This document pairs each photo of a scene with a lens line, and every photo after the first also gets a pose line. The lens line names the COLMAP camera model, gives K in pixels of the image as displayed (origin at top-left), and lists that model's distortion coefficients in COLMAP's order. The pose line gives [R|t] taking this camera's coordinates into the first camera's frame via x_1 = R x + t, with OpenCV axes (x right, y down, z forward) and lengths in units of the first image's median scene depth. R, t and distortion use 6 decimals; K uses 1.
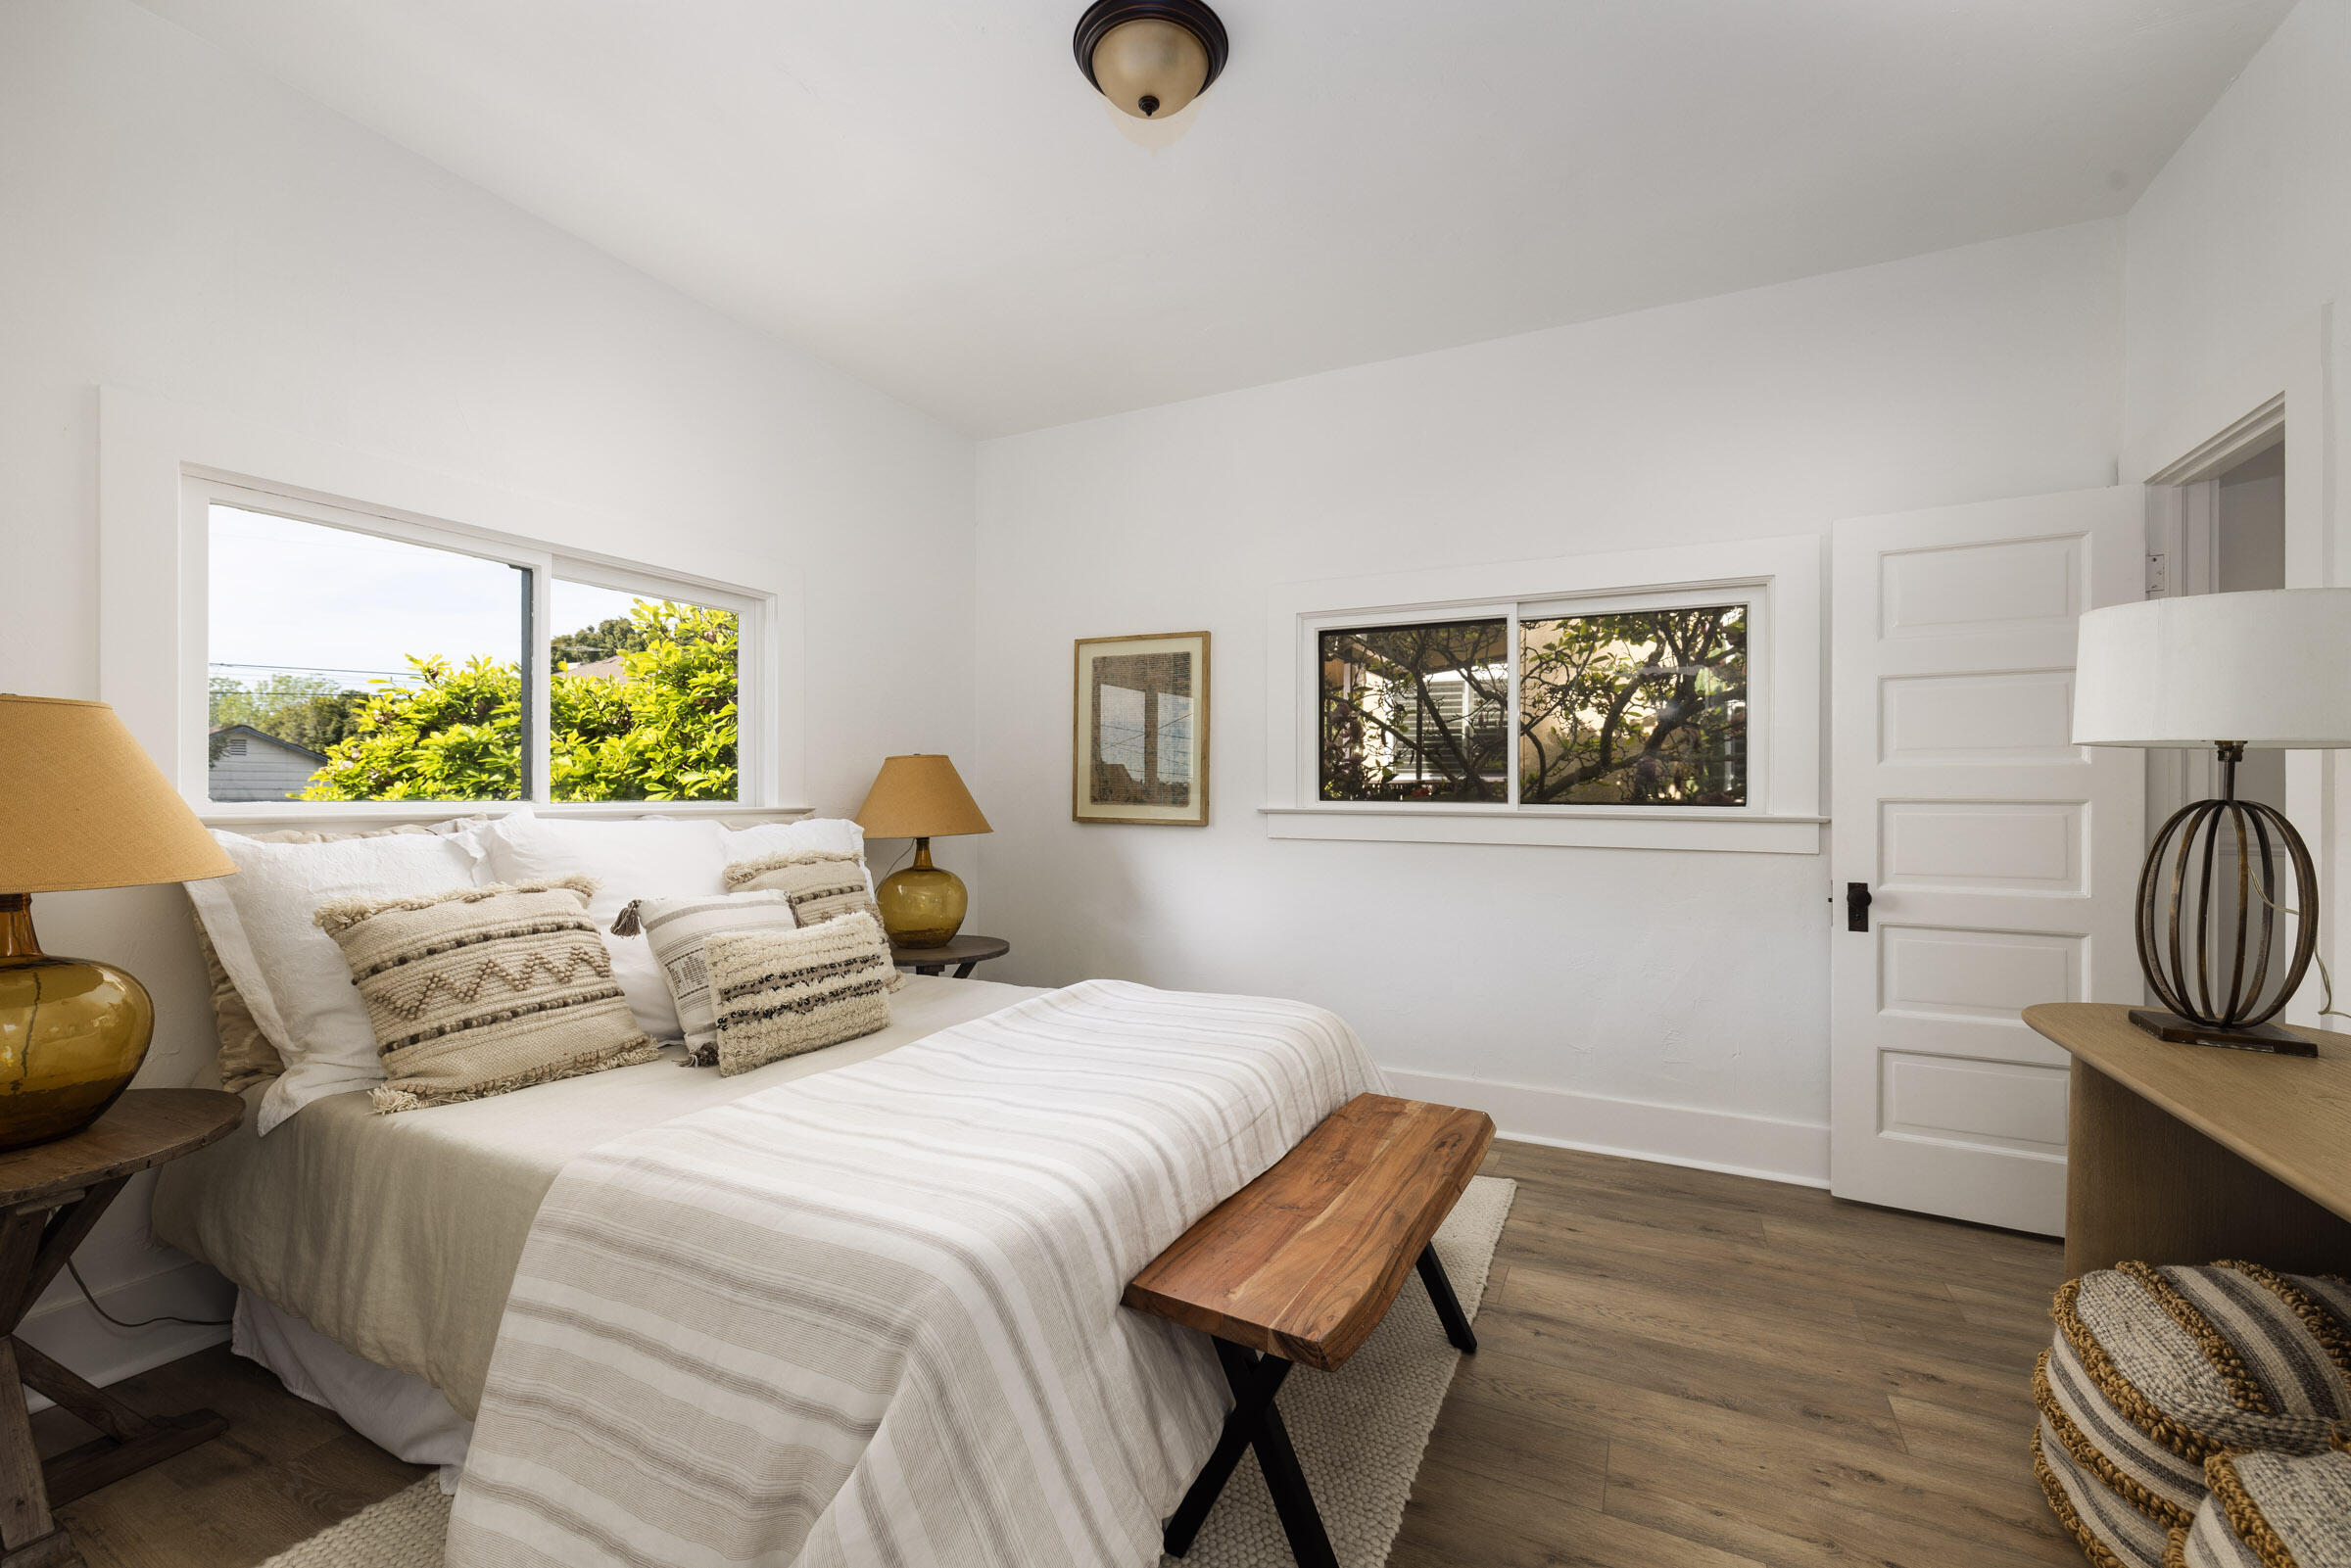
lens RADIAL K [[1017.6, 0, 1164.4], [0, 1017.6, 791.3], [0, 0, 1]] dist [0.003694, 0.000598]
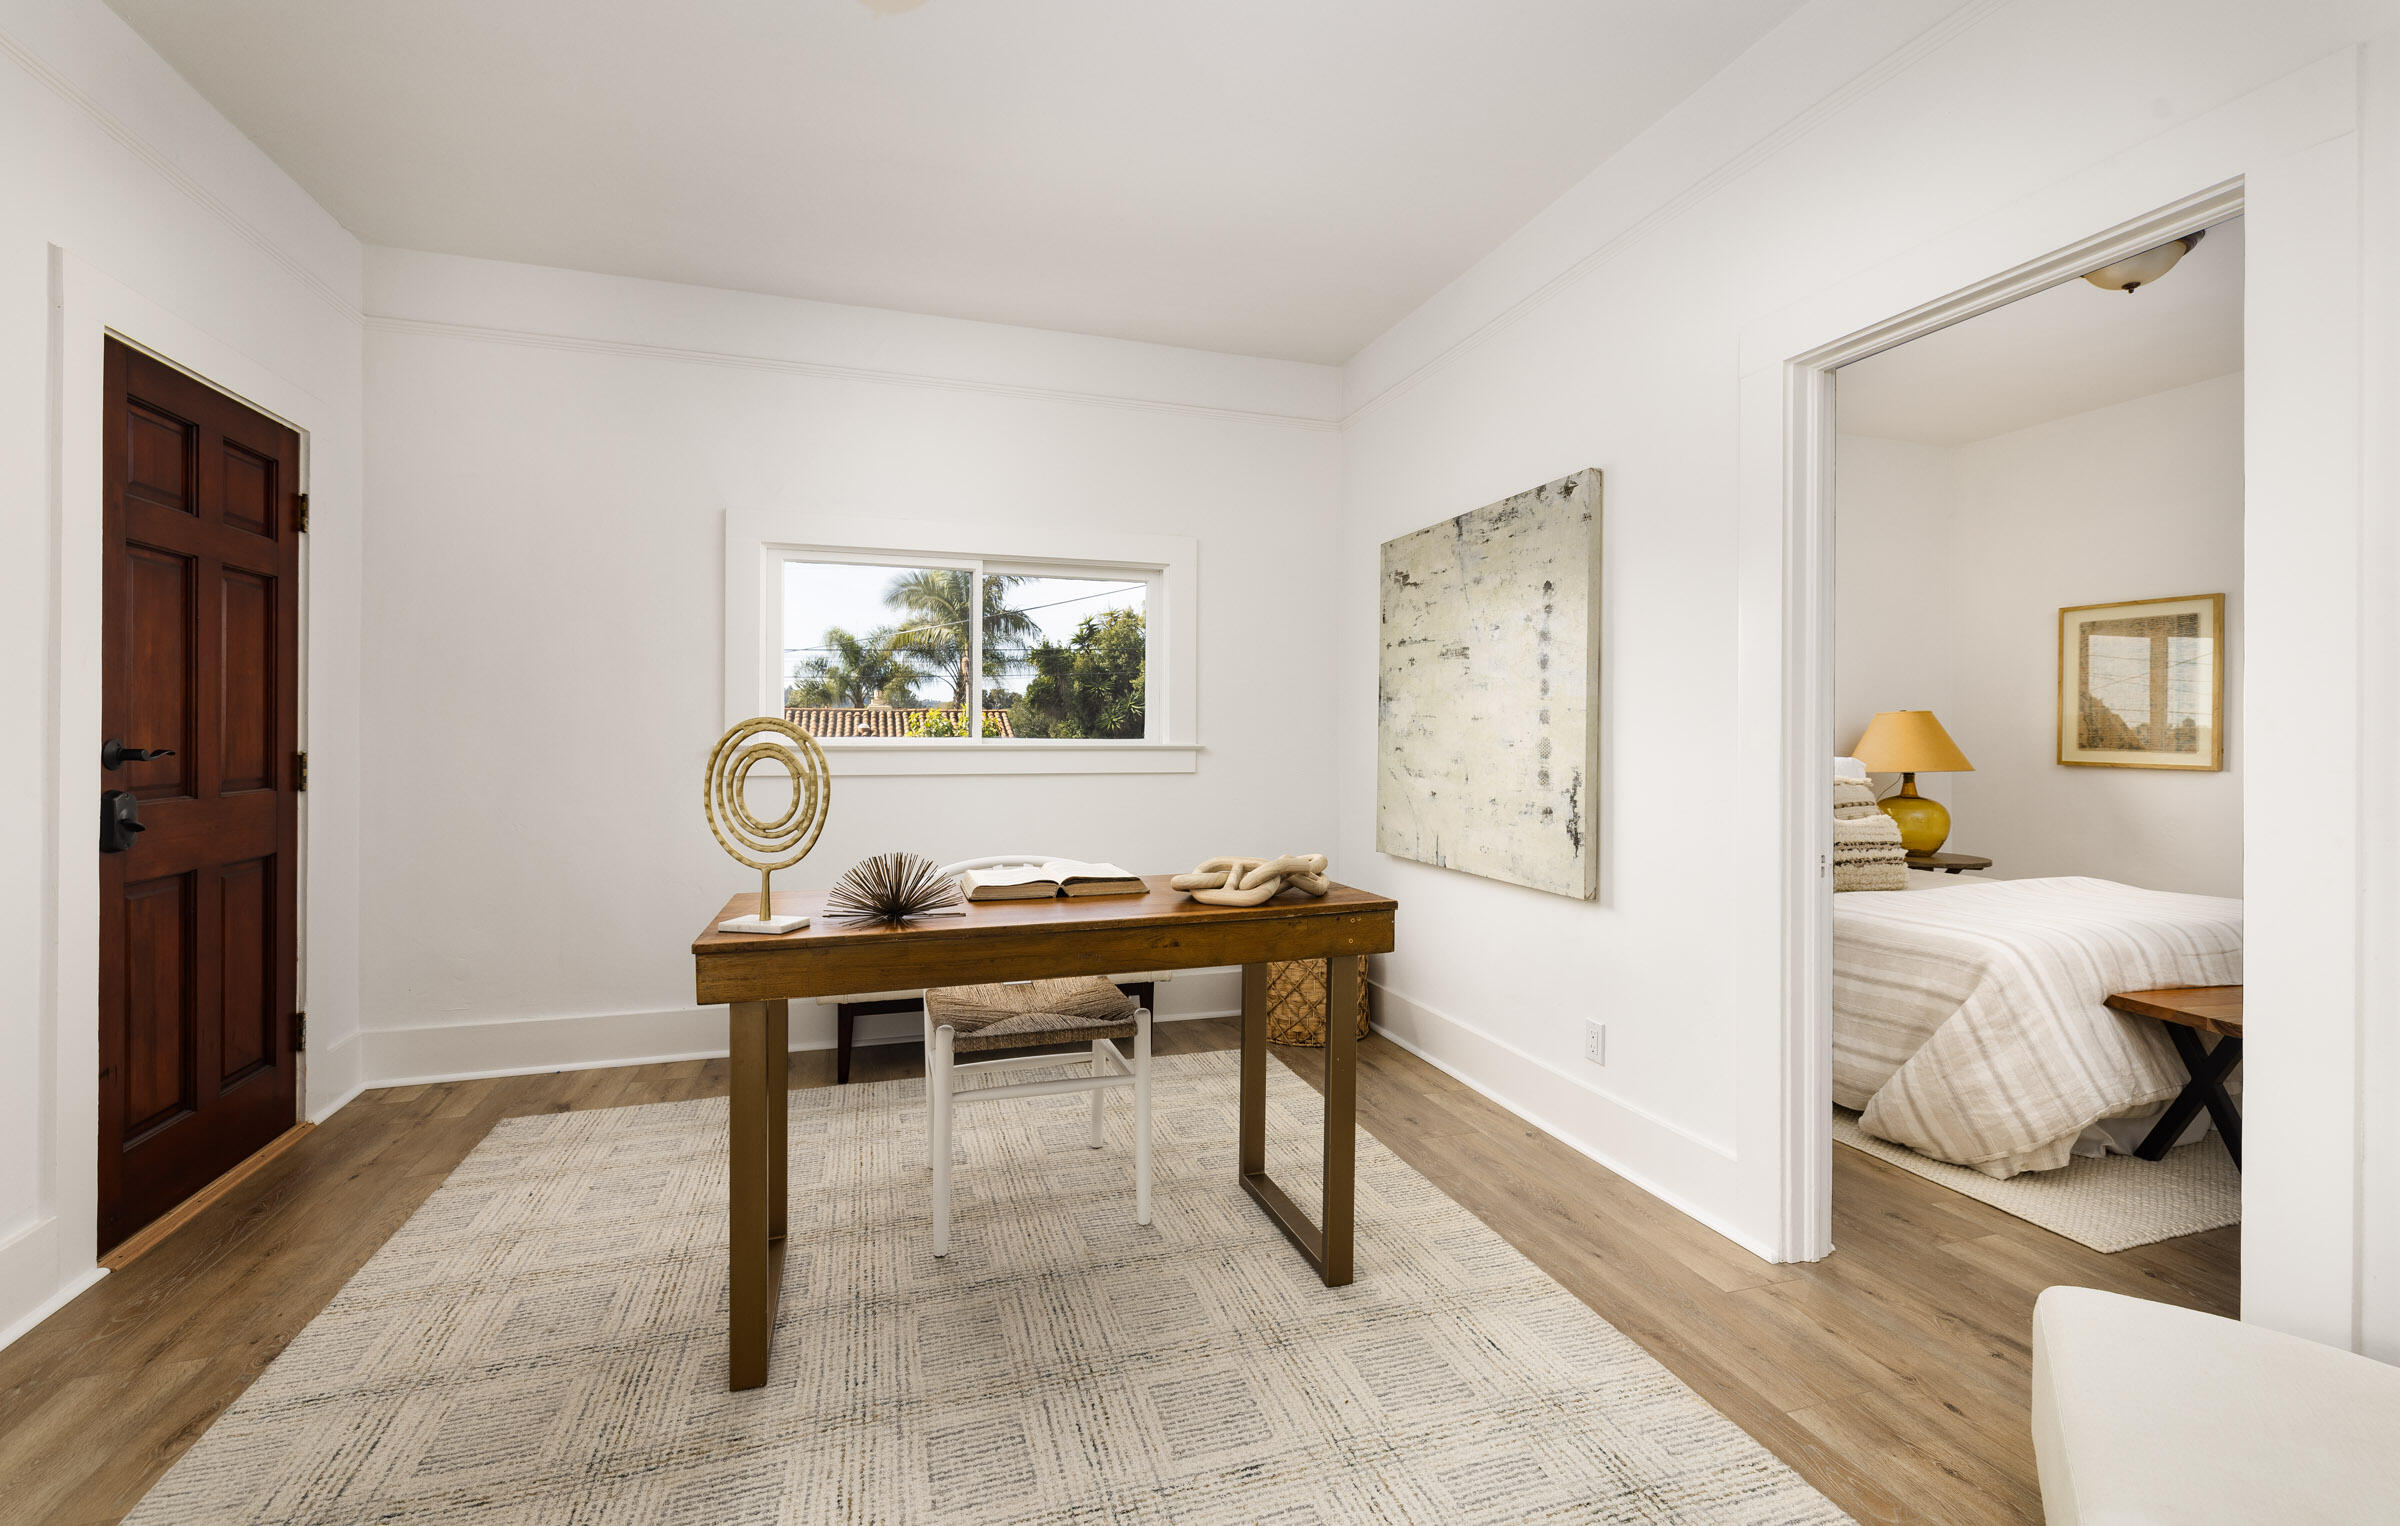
lens RADIAL K [[1003.0, 0, 1191.5], [0, 1003.0, 728.3], [0, 0, 1]] dist [0.003483, -0.000218]
pose [[0.703360, -0.001283, -0.710832, 0.037908], [-0.003806, 0.999977, -0.005571, -0.002233], [0.710823, 0.006624, 0.703339, -0.623201]]
